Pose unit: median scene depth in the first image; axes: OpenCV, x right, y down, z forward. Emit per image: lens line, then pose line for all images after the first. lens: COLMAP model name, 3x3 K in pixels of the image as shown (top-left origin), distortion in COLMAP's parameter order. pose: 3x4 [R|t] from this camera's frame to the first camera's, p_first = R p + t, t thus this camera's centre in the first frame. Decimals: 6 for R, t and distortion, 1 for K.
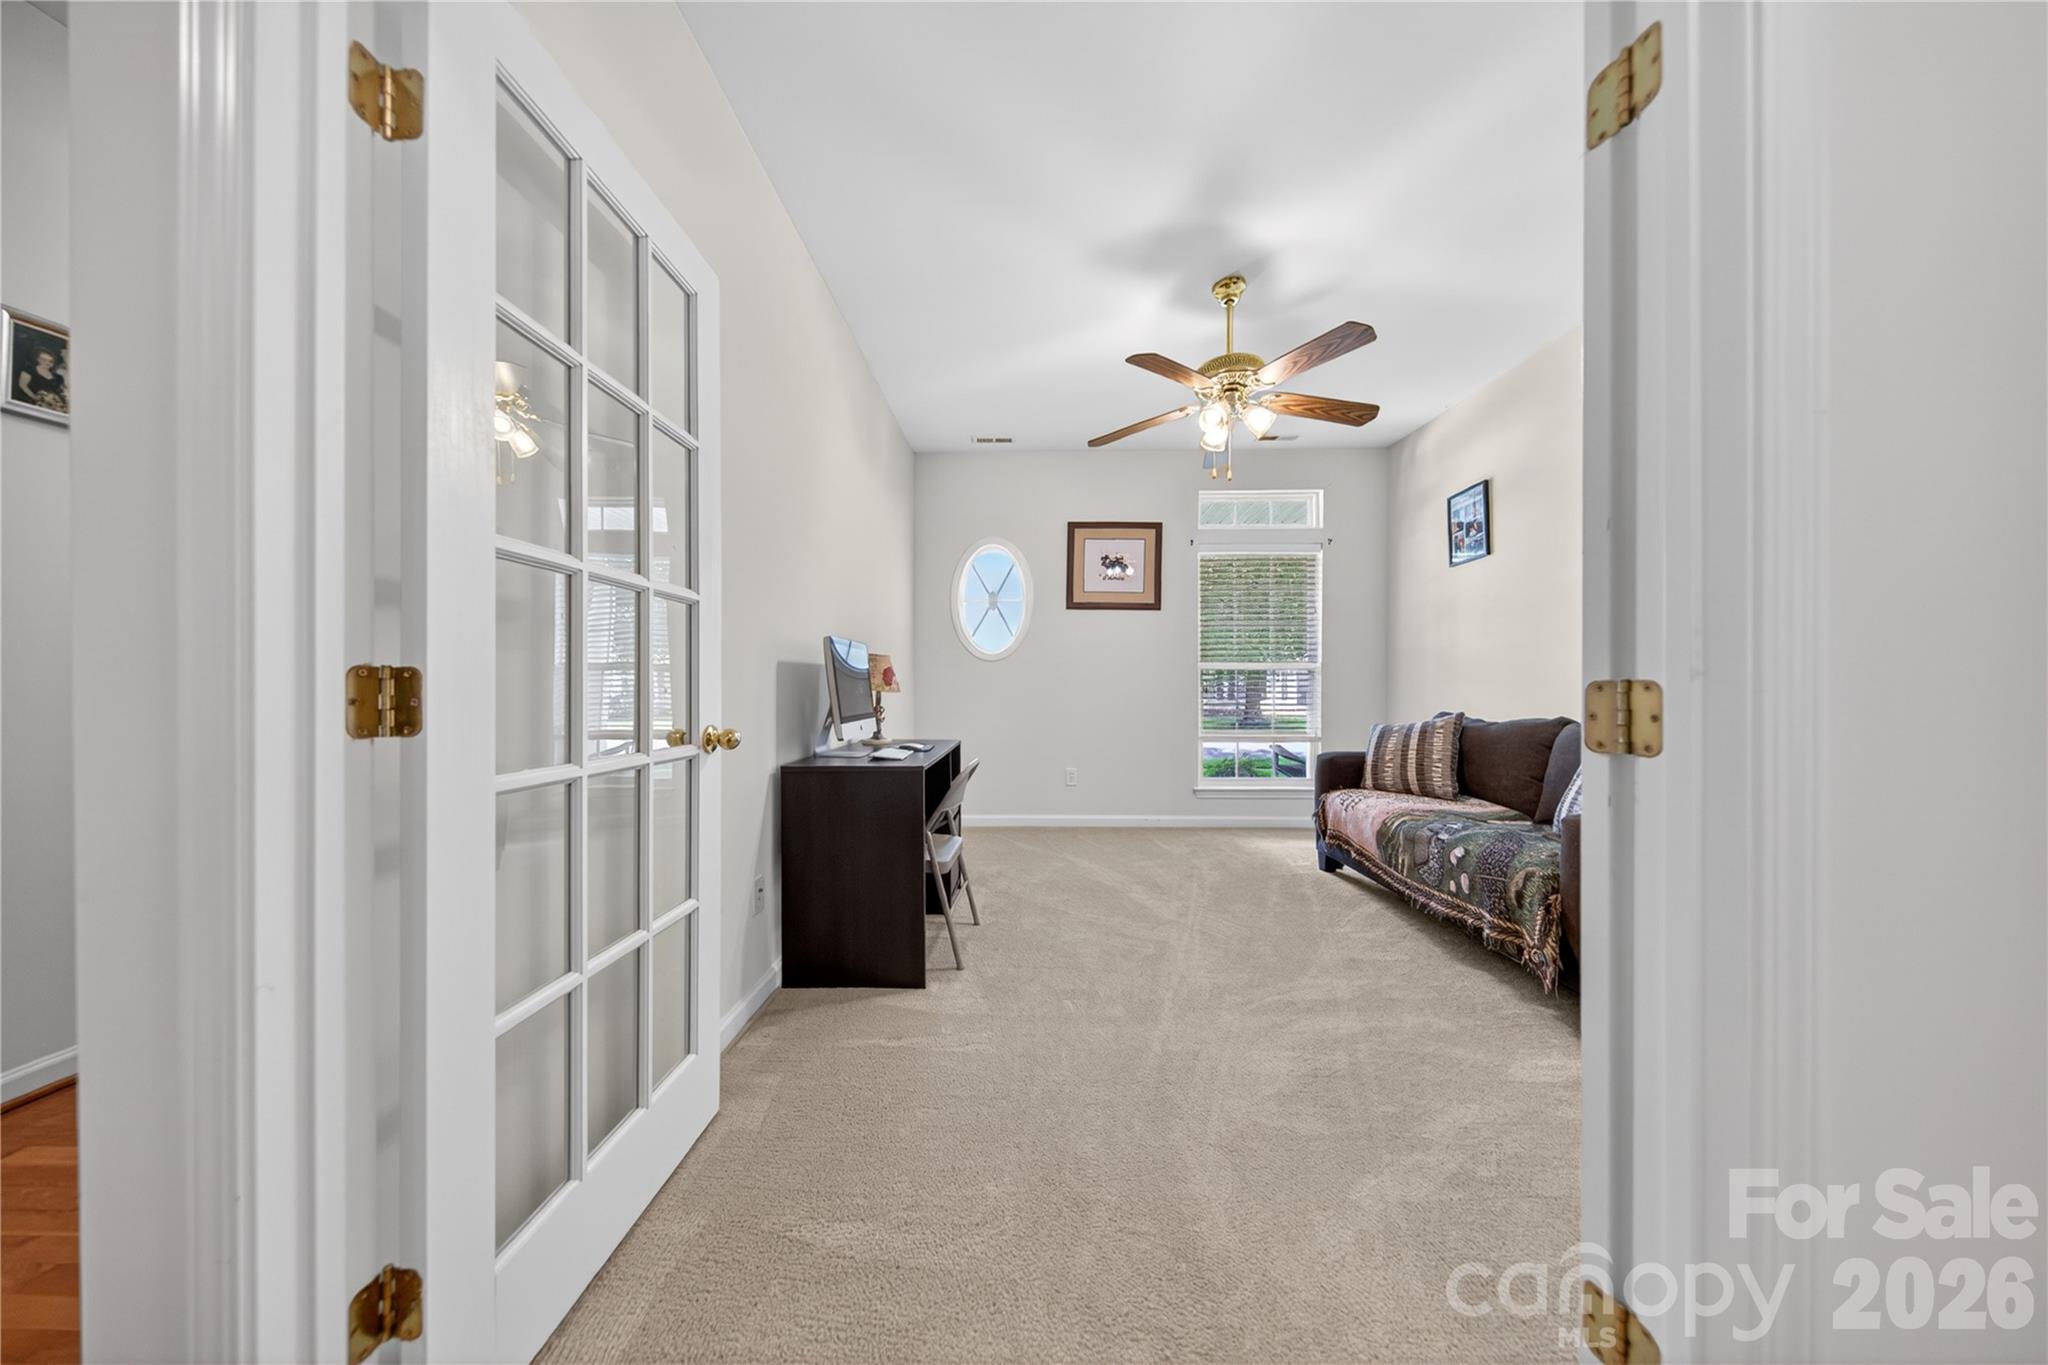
lens RADIAL K [[645.8, 0, 1041.3], [0, 645.8, 677.3], [0, 0, 1]] dist [0.006000, -0.000257]
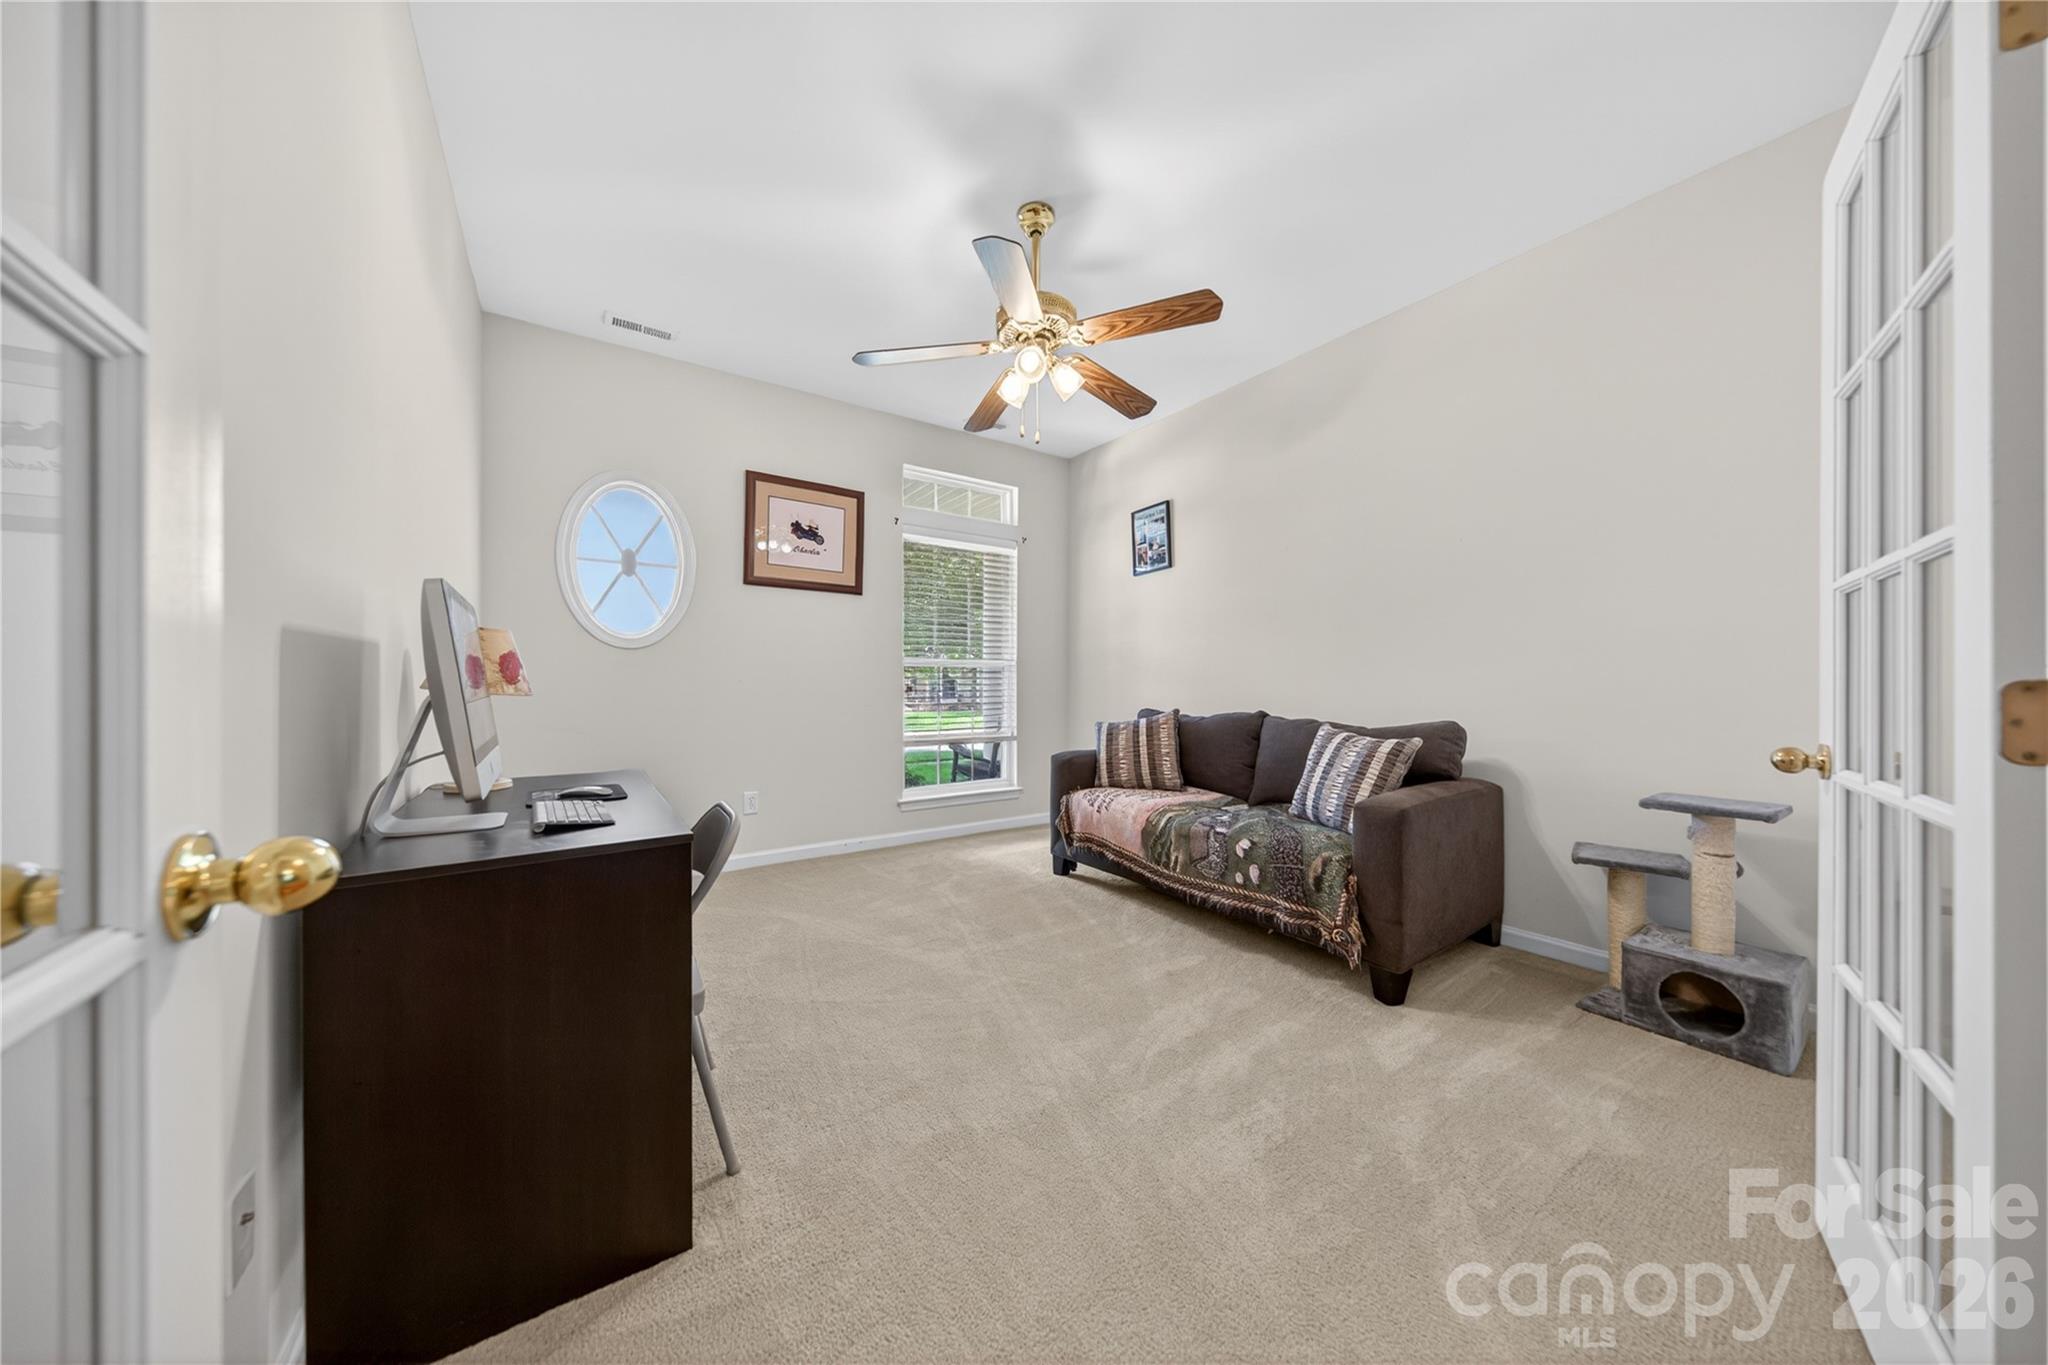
lens RADIAL K [[645.8, 0, 1043.2], [0, 645.8, 678.6], [0, 0, 1]] dist [0.006000, -0.000257]
pose [[0.820677, 0.005389, 0.571367, -0.171377], [-0.008096, 0.999965, 0.002199, 0.003256], [-0.571335, -0.006430, 0.820692, 0.267993]]
